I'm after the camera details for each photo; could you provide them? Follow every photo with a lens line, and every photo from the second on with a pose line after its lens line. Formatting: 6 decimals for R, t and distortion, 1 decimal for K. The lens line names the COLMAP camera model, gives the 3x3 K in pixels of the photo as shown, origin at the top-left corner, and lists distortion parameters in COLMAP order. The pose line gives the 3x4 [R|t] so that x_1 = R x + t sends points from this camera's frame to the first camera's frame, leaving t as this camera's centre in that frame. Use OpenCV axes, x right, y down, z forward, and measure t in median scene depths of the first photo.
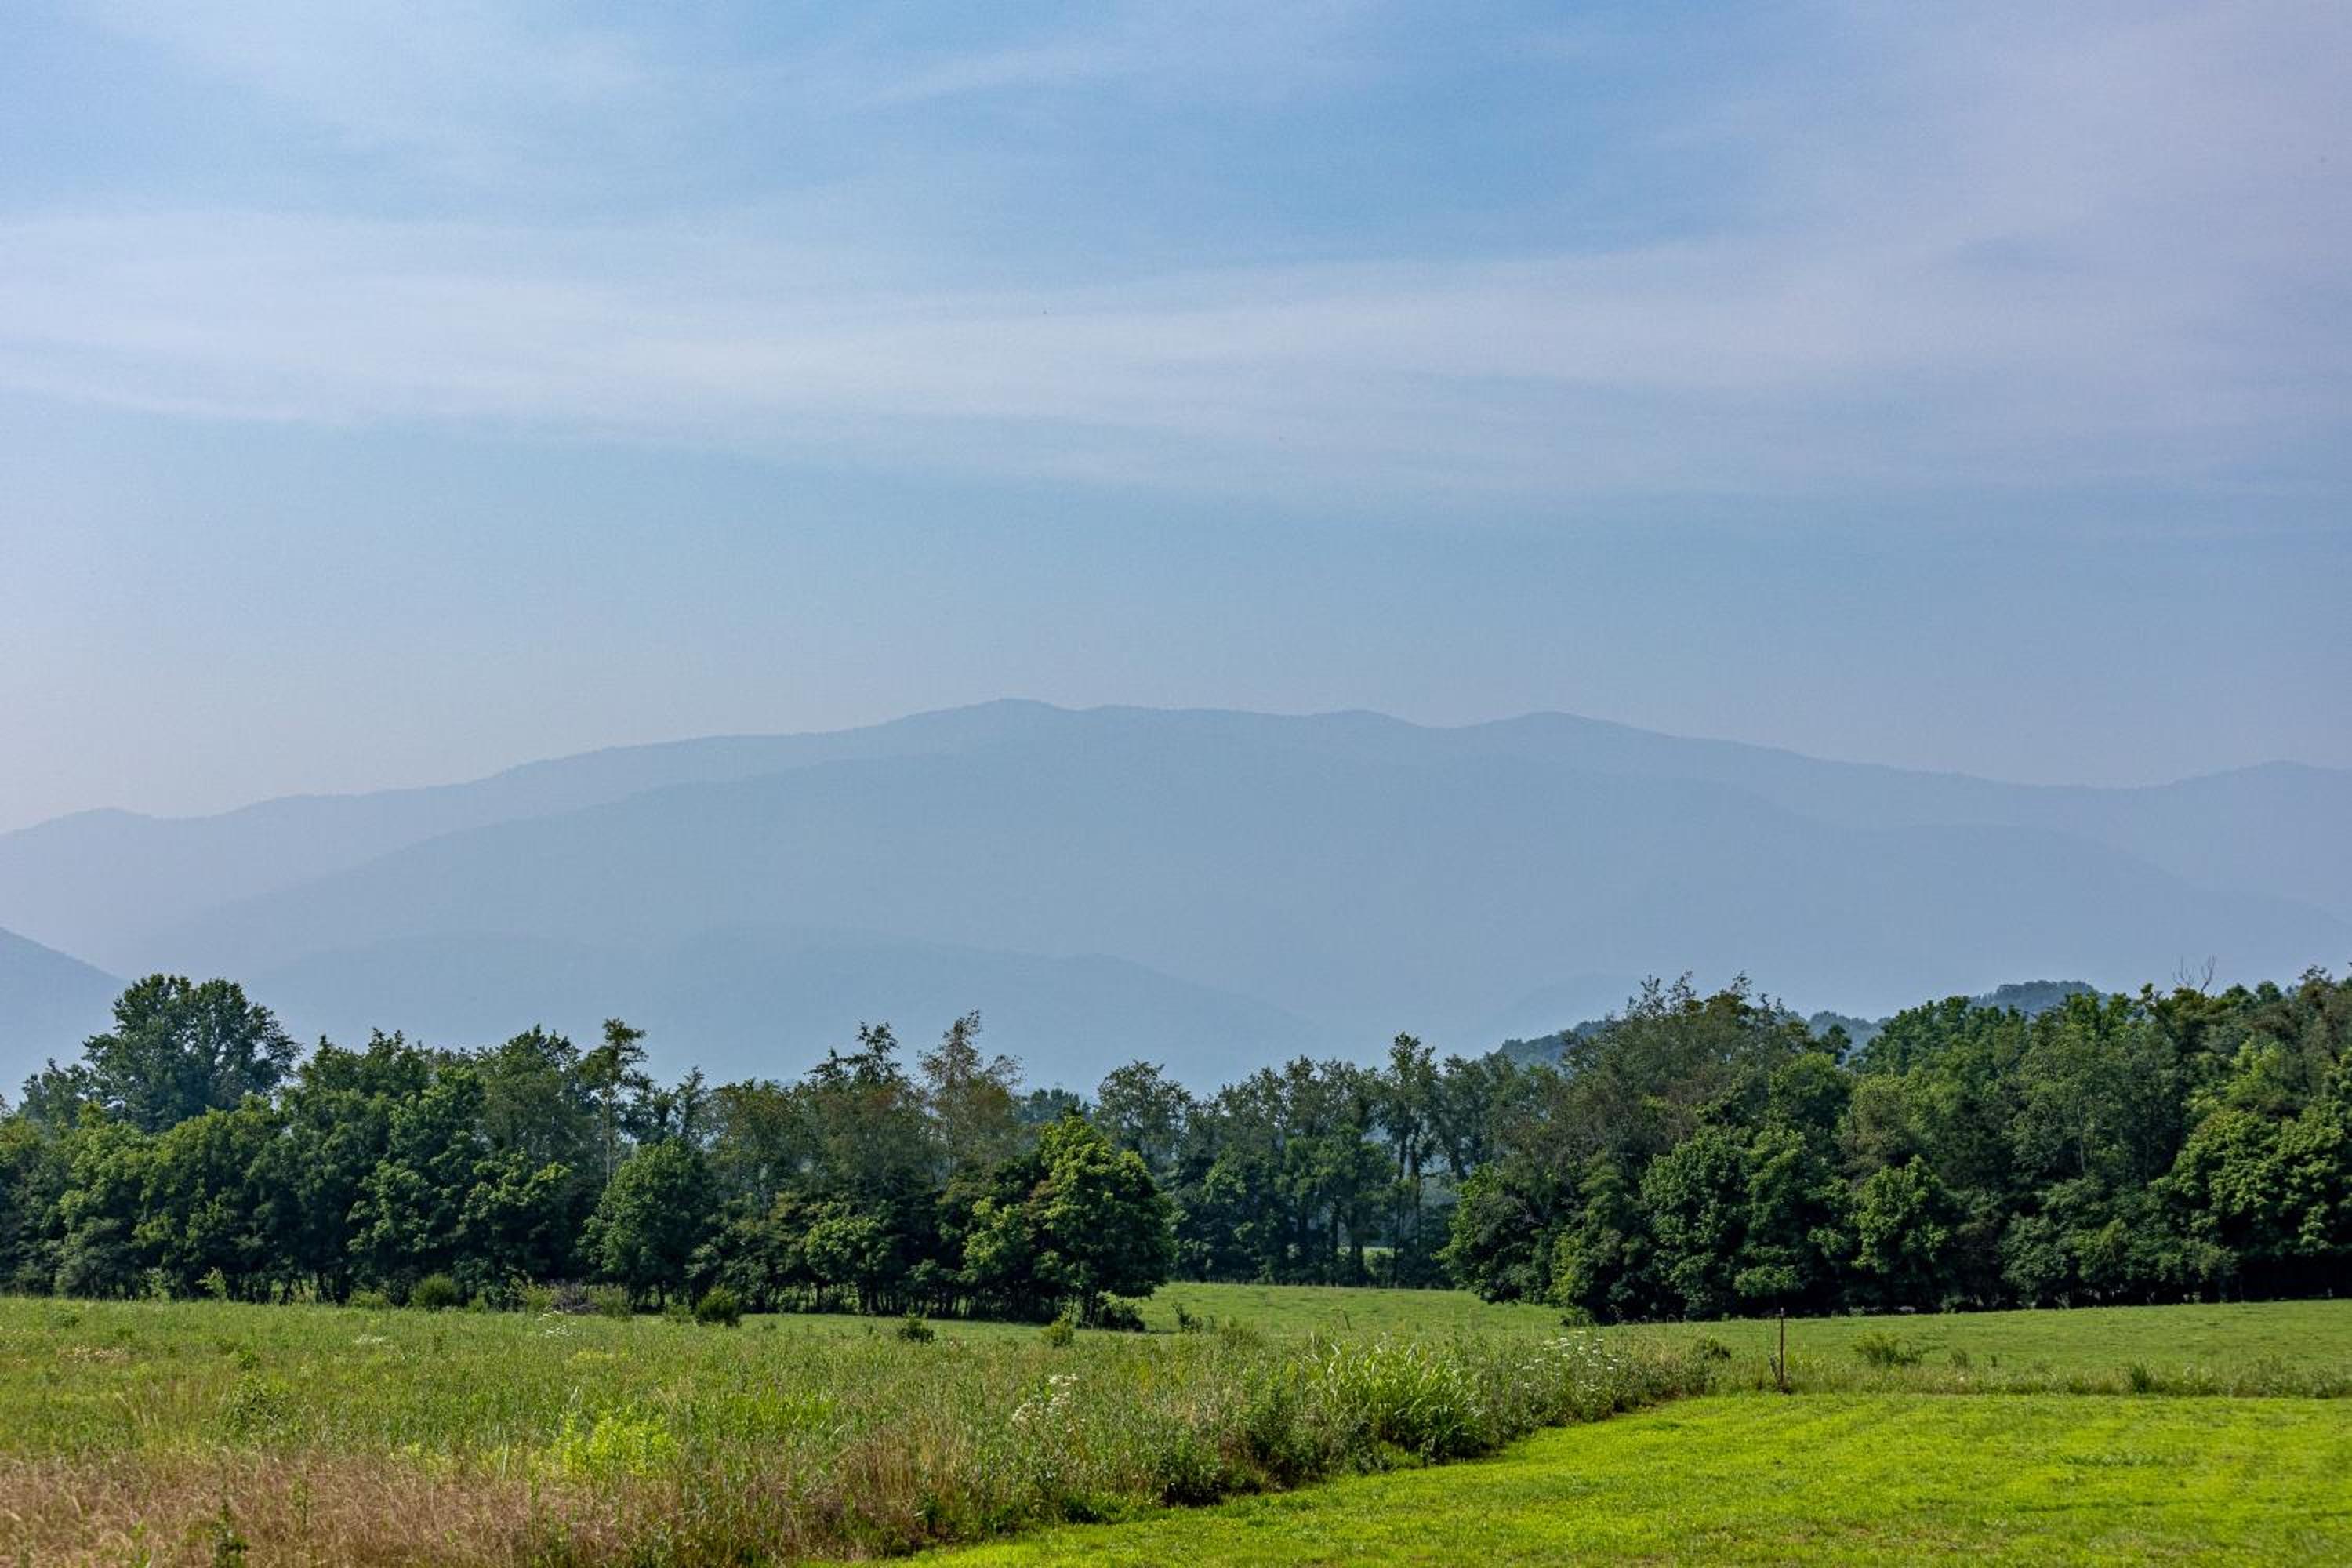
lens RADIAL K [[4772.2, 0, 1176.0], [0, 4772.2, 709.1], [0, 0, 1]] dist [0.046941, 0.000000]
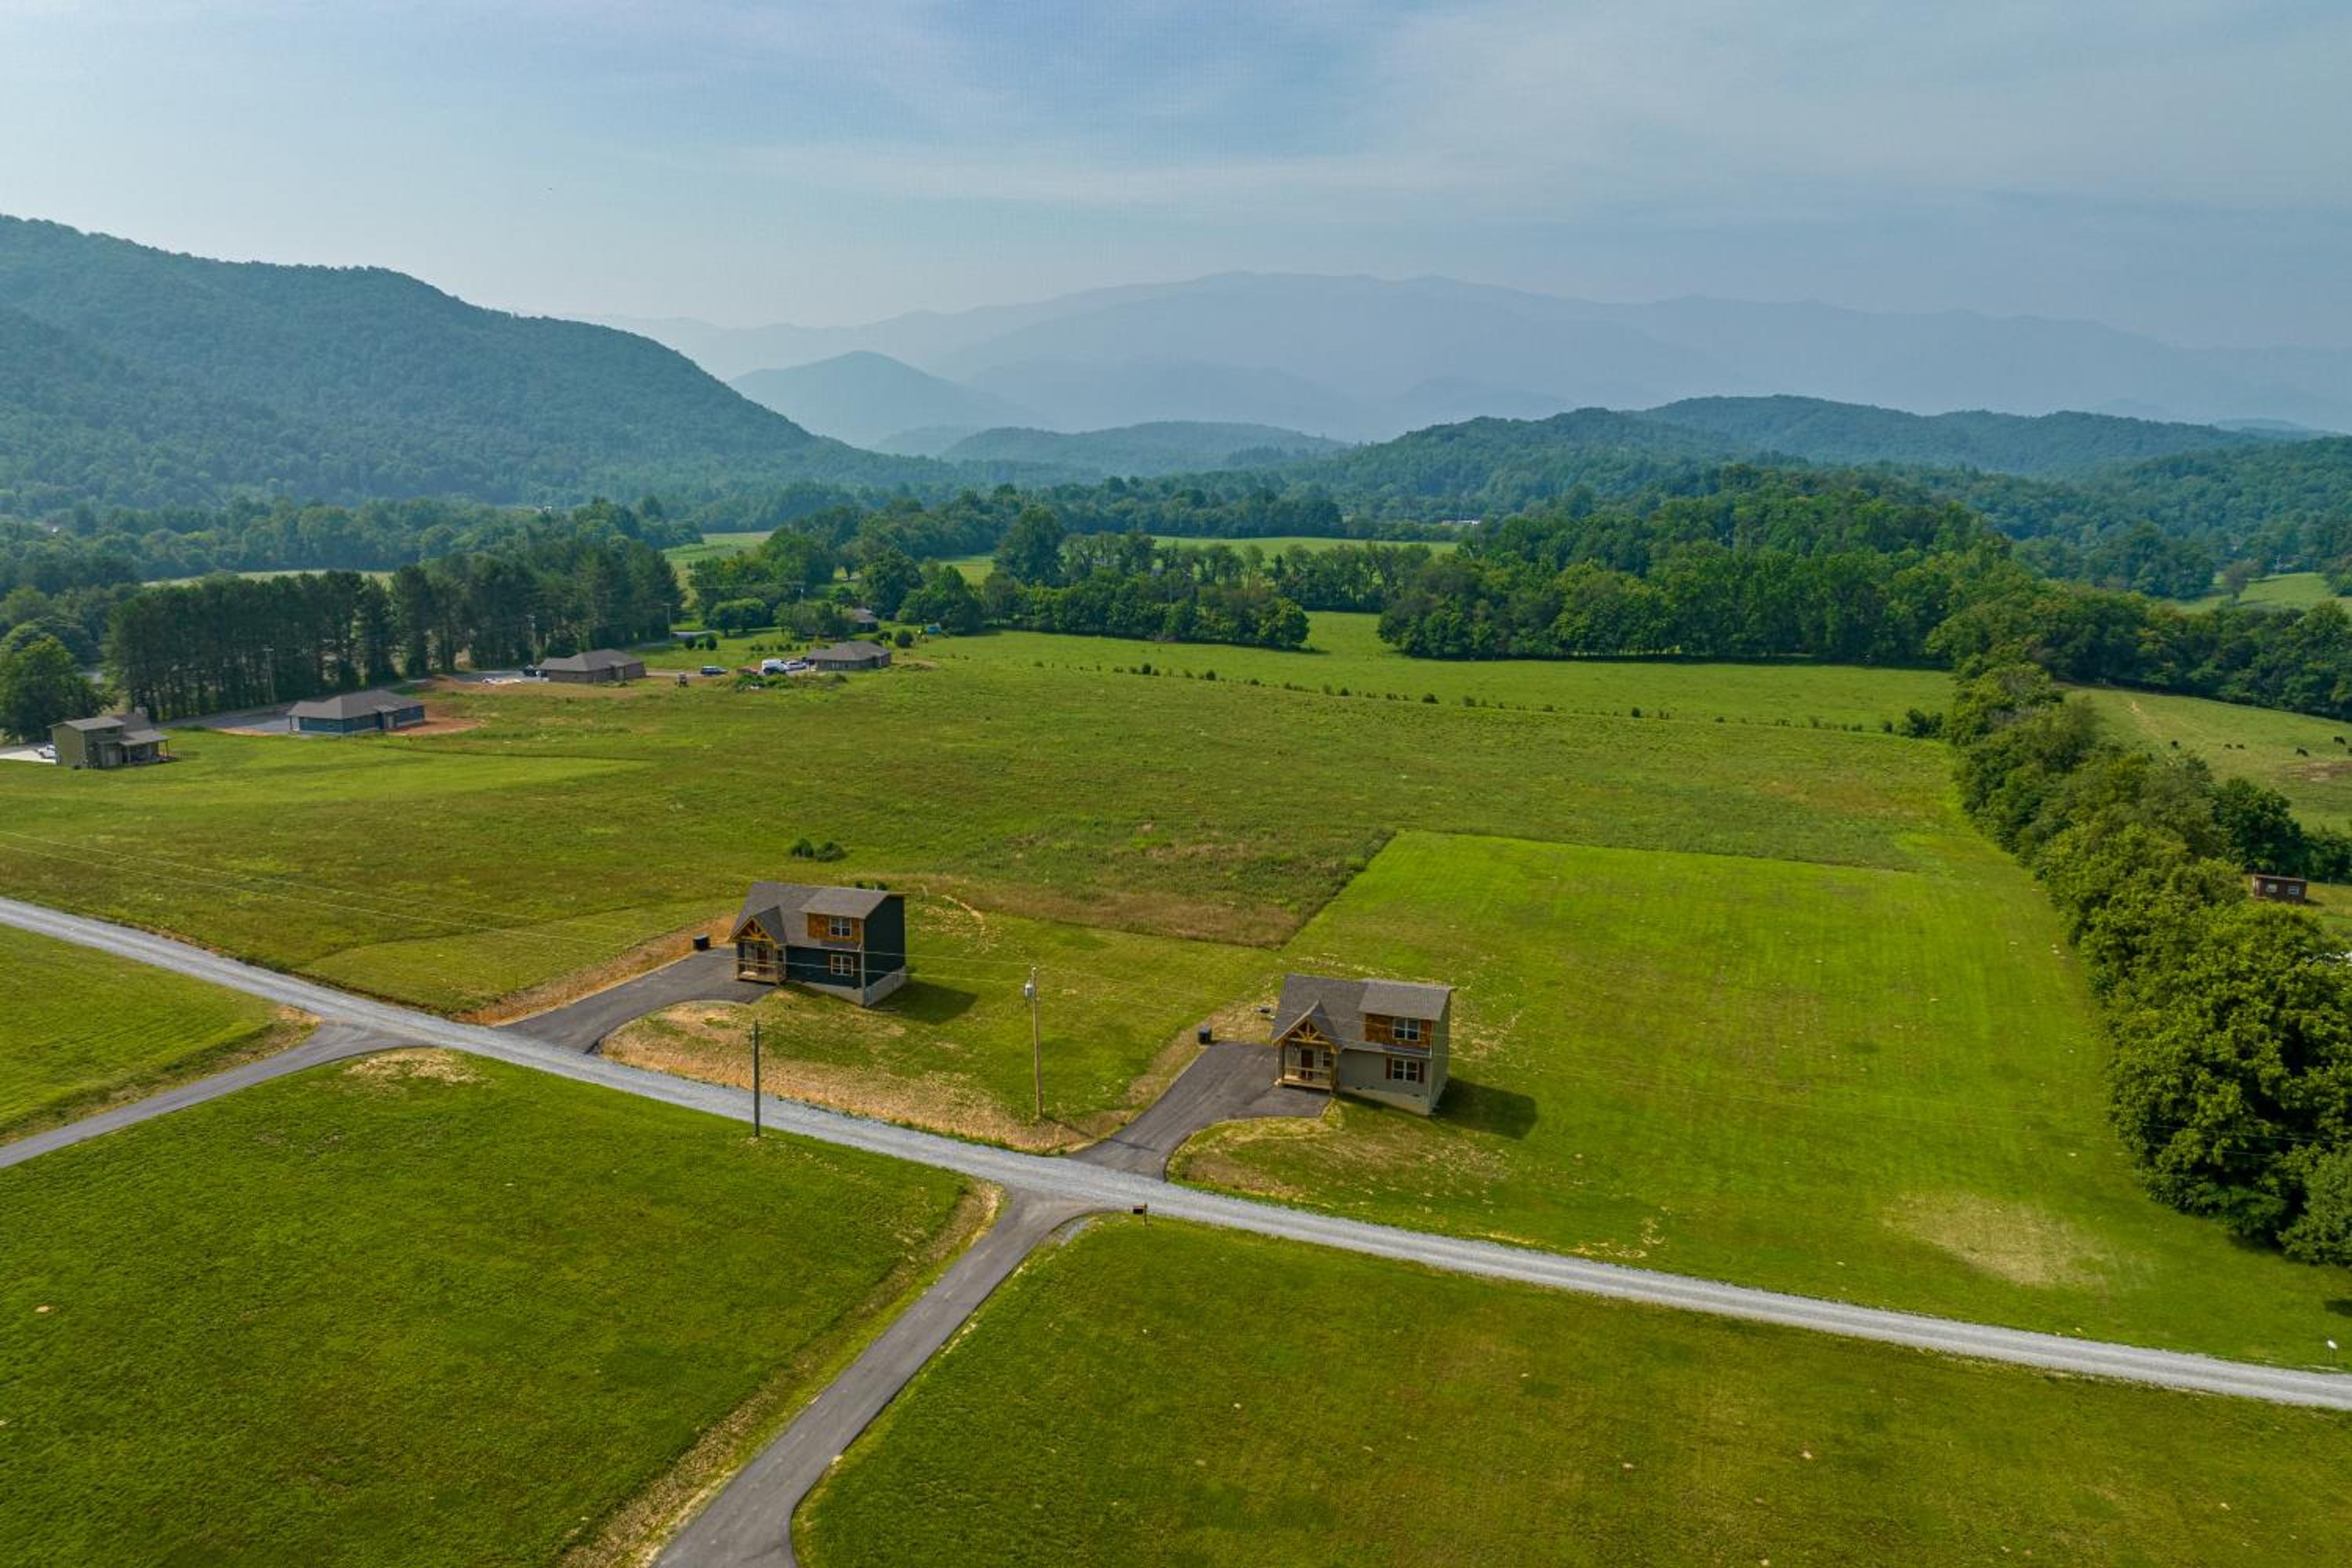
lens RADIAL K [[1655.9, 0, 1184.5], [0, 1655.9, 769.2], [0, 0, 1]] dist [-0.030945, -0.004142]
pose [[0.997875, 0.019744, -0.062091, -0.016037], [-0.000728, 0.956302, 0.292379, -0.180413], [0.065150, -0.291713, 0.954285, -0.379631]]
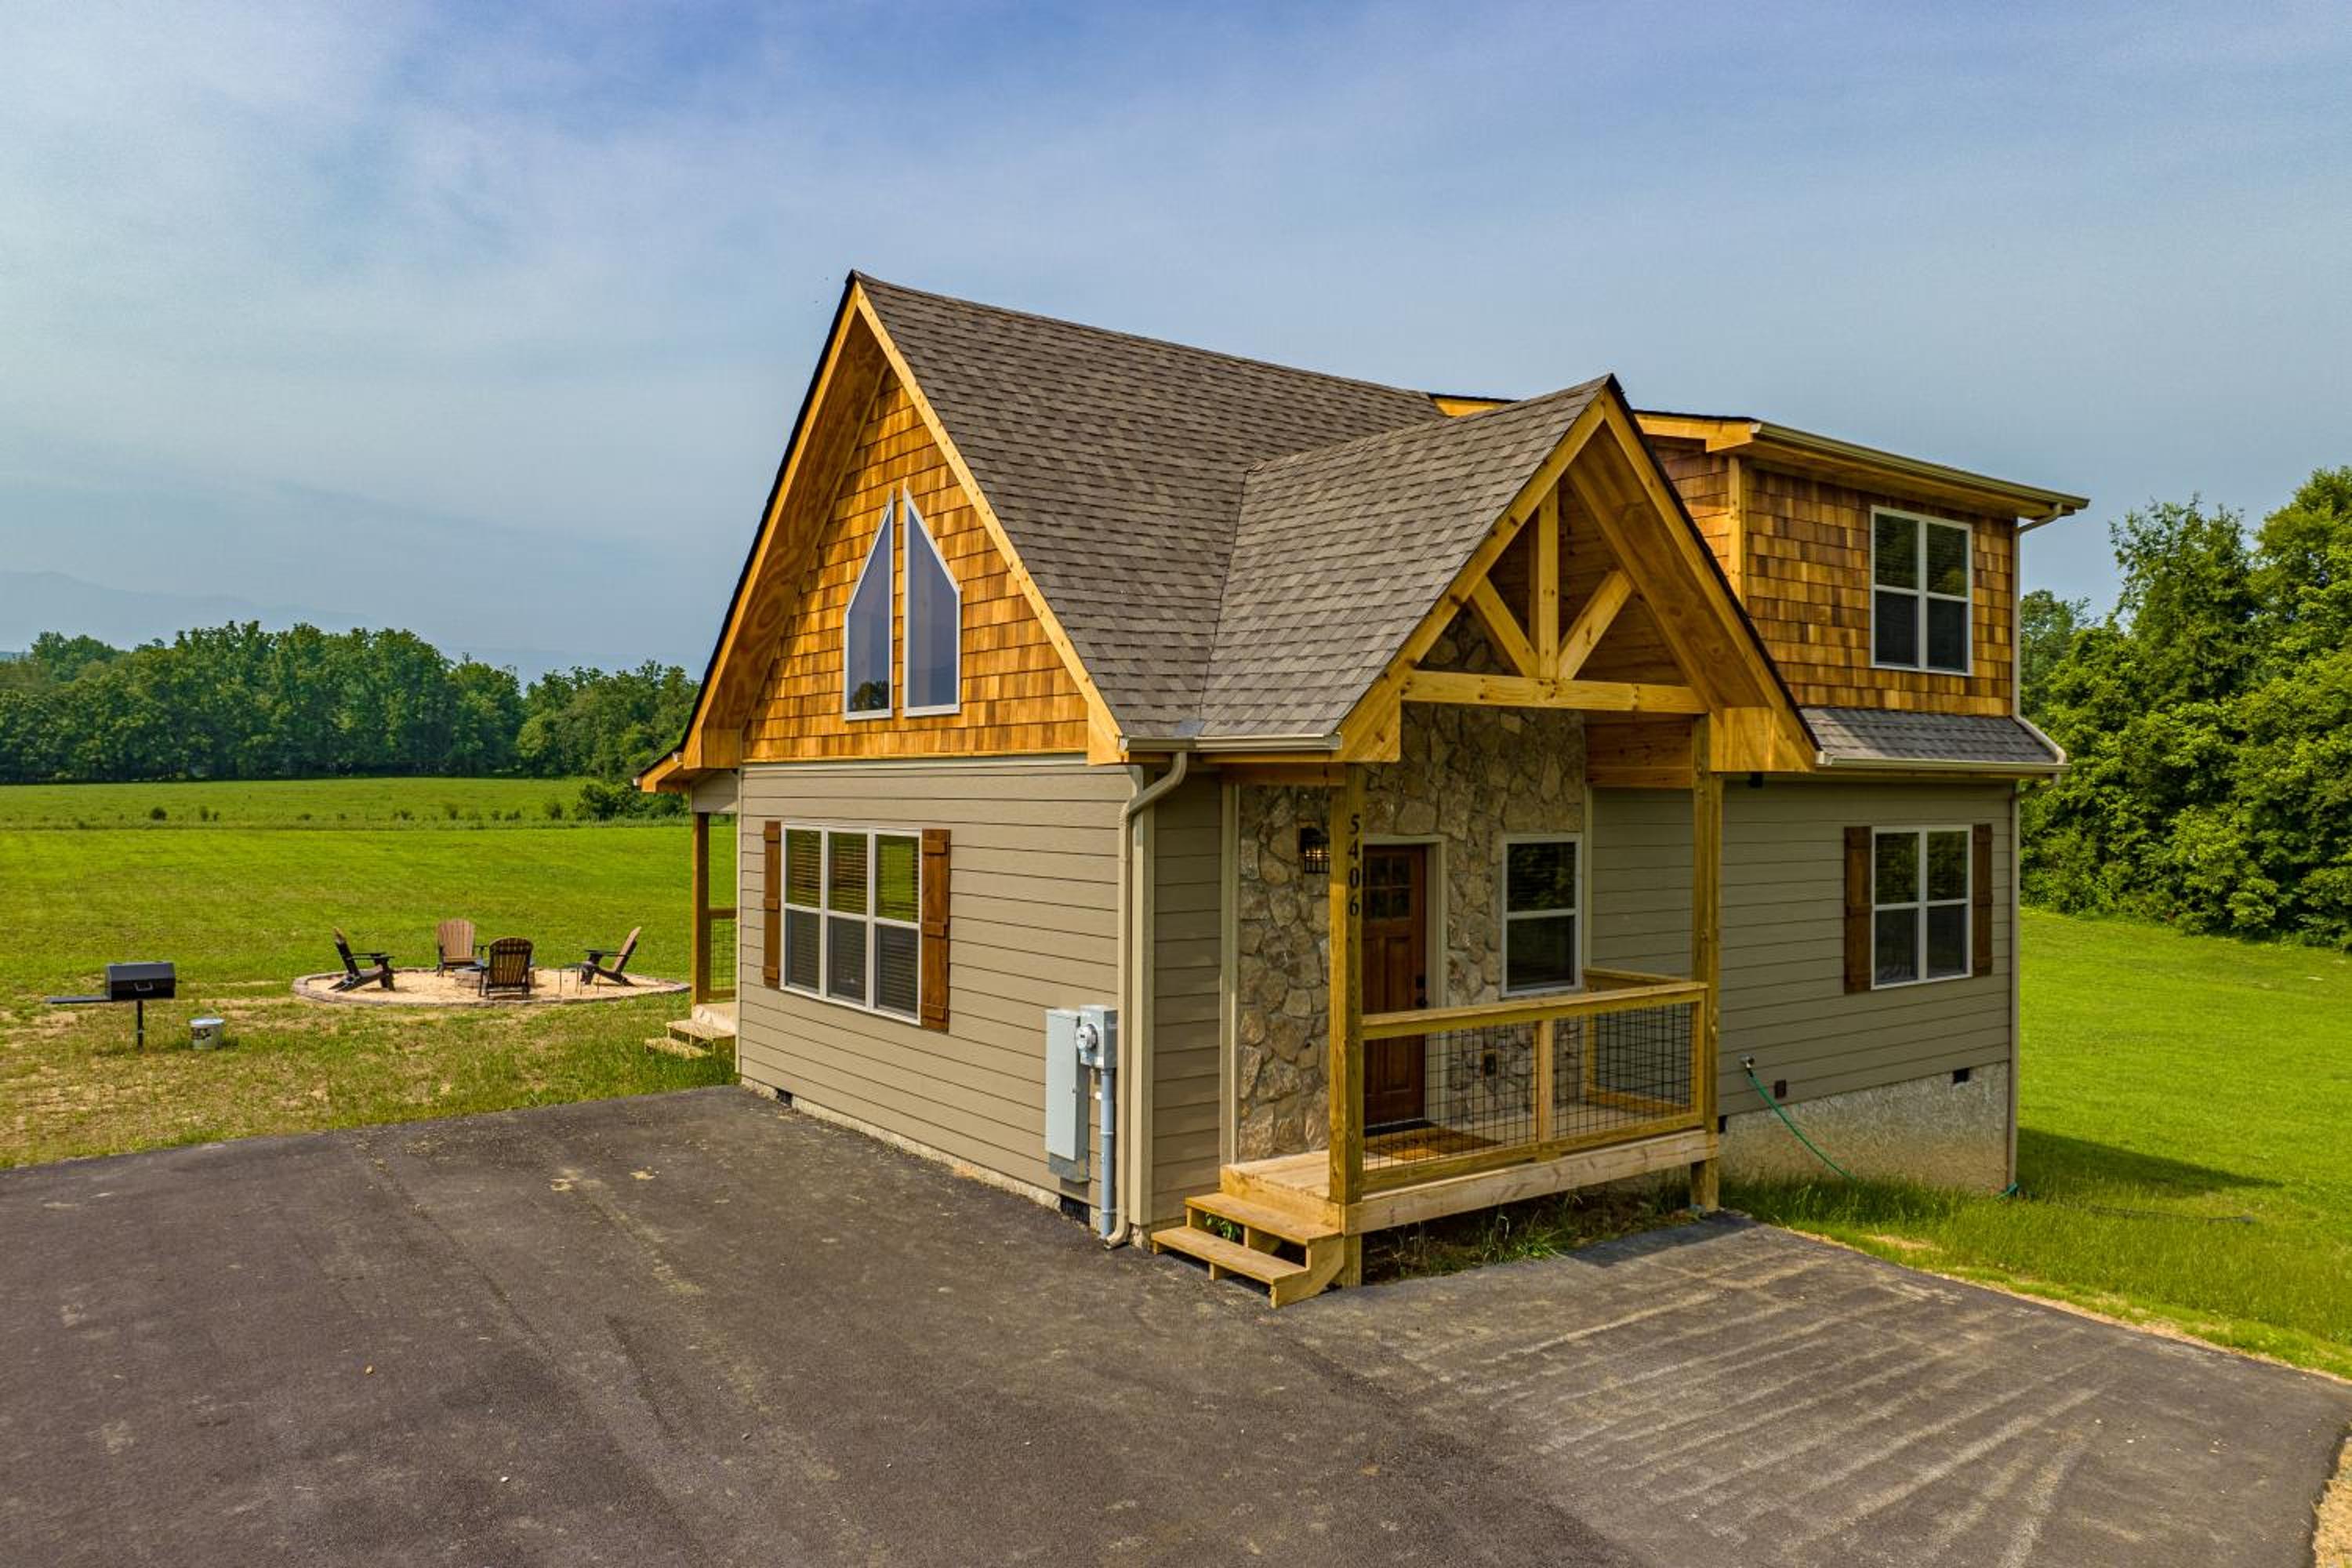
lens RADIAL K [[1655.9, 0, 1172.4], [0, 1655.9, 774.8], [0, 0, 1]] dist [-0.030945, -0.004142]
pose [[0.626618, 0.010001, 0.779262, -0.043399], [-0.101865, 0.992390, 0.069175, -0.009284], [-0.772640, -0.122725, 0.622869, -0.049338]]
